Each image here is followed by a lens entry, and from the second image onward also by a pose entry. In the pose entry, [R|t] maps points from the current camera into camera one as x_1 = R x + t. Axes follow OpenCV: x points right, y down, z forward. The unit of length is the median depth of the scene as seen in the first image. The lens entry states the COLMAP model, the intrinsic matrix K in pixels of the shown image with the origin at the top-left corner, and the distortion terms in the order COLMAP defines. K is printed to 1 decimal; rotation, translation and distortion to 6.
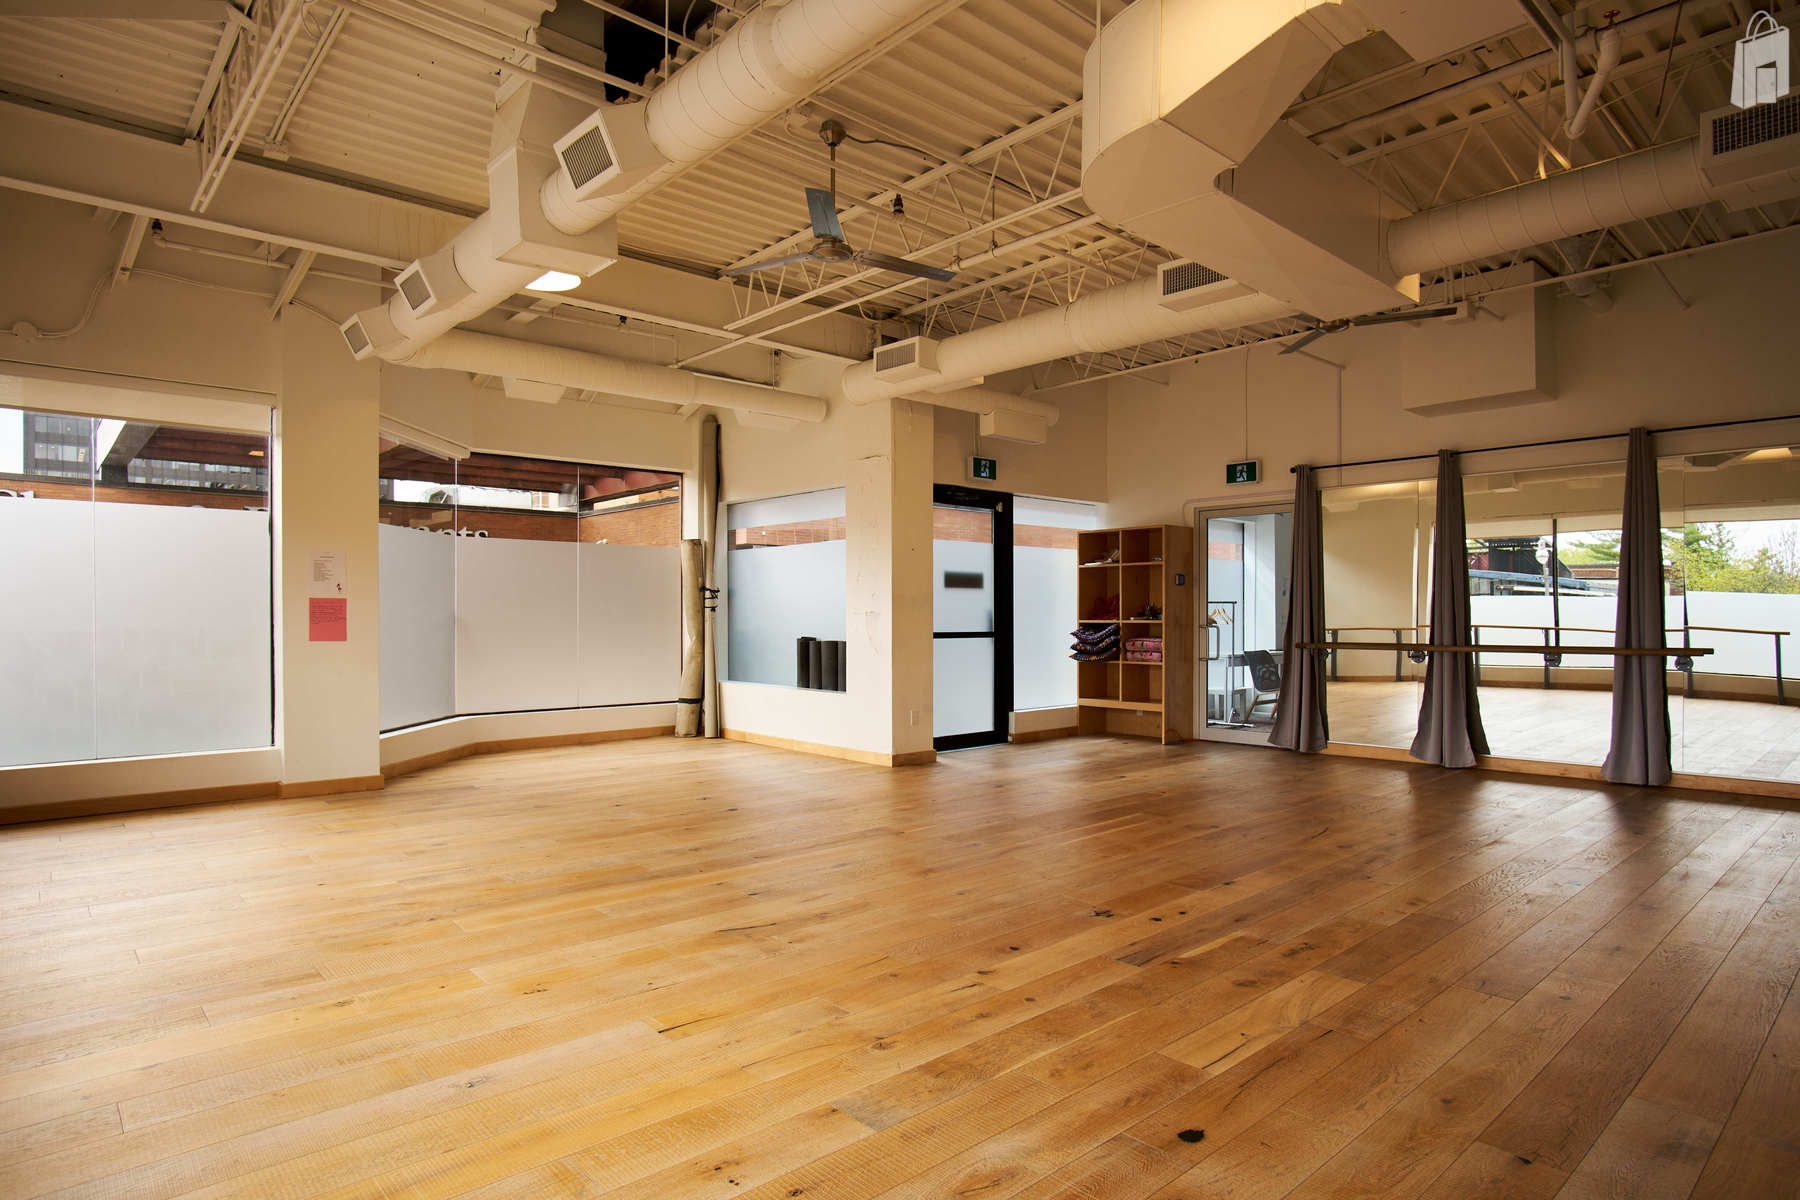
lens RADIAL K [[993.0, 0, 910.8], [0, 993.0, 608.7], [0, 0, 1]] dist [-0.040219, 0.014318]
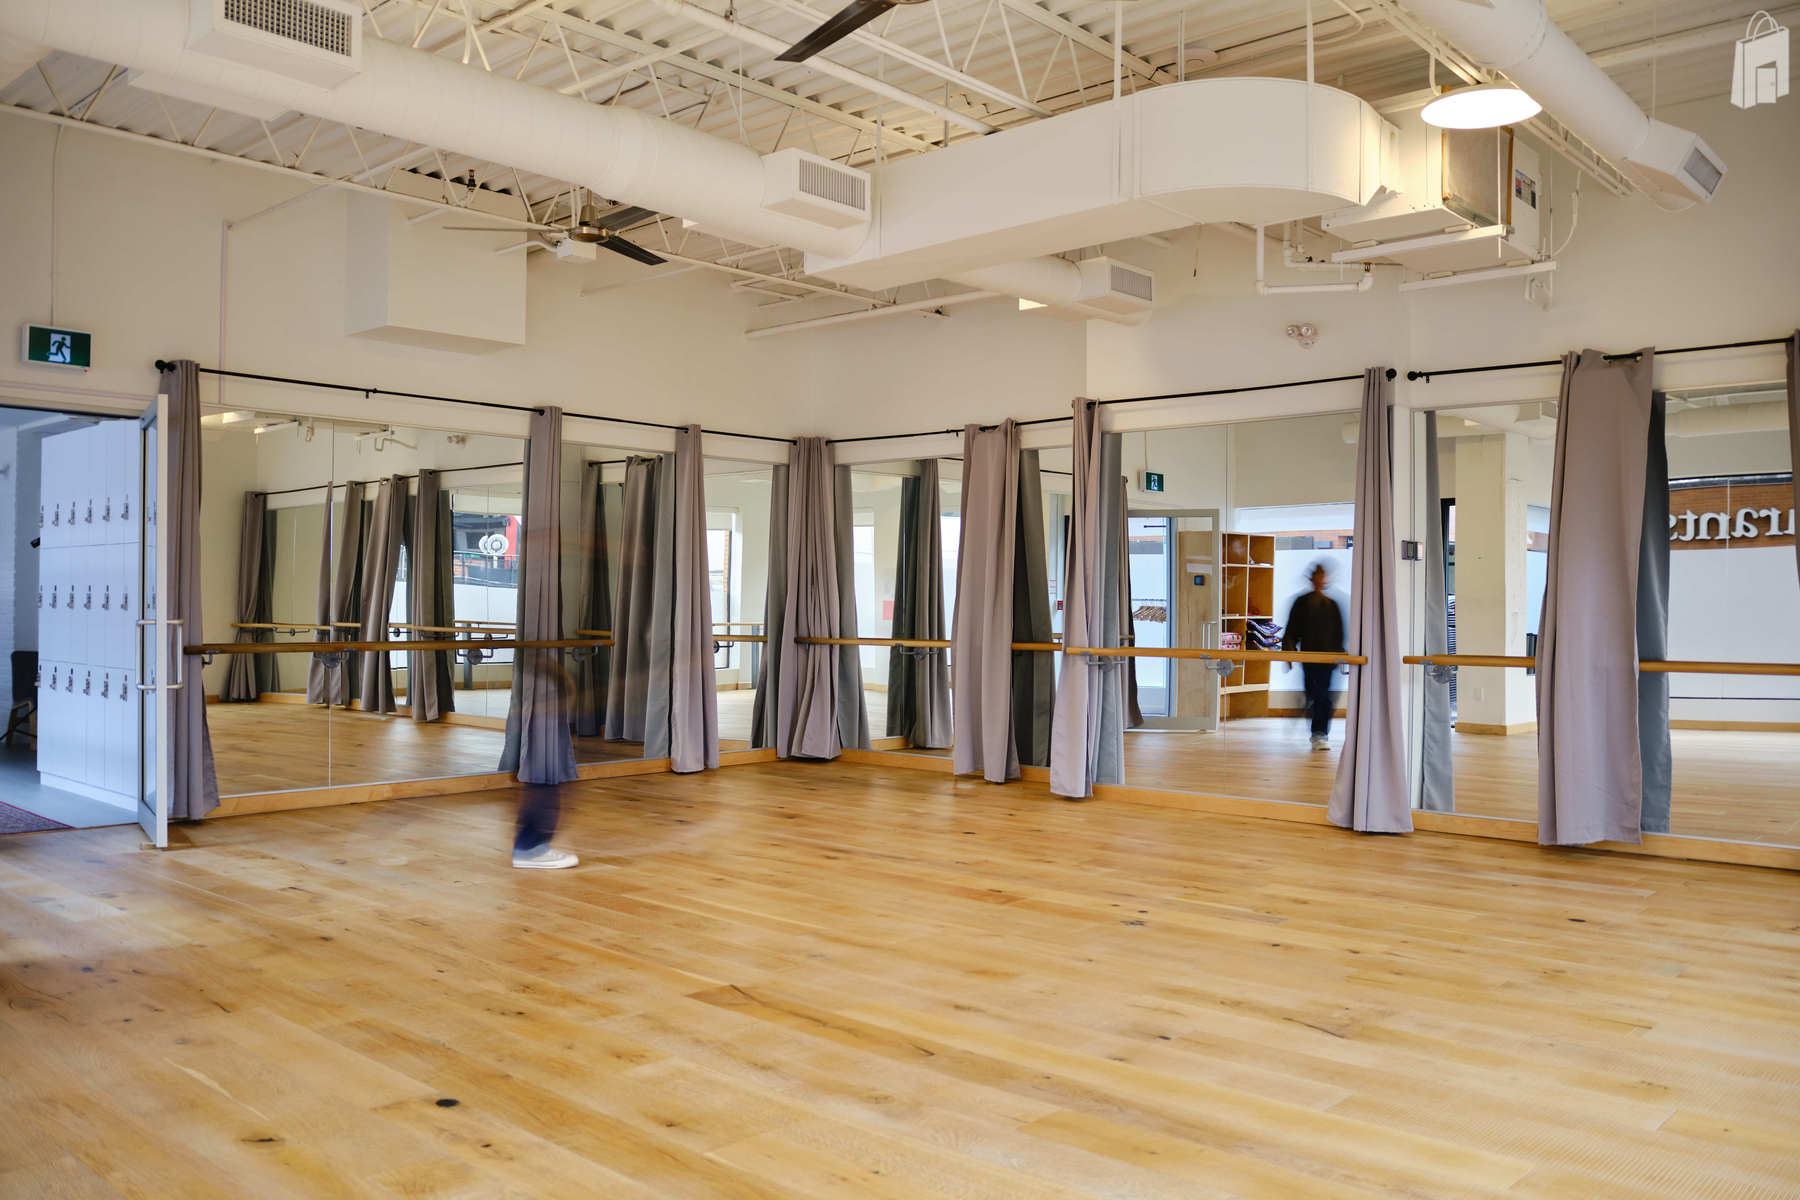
lens RADIAL K [[1444.0, 0, 892.9], [0, 1444.0, 605.5], [0, 0, 1]] dist [-0.090774, 0.081920]
pose [[-0.083435, 0.003160, 0.996508, -0.857605], [-0.013975, 0.999893, -0.004341, 0.010814], [-0.996415, -0.014288, -0.083382, 1.003600]]
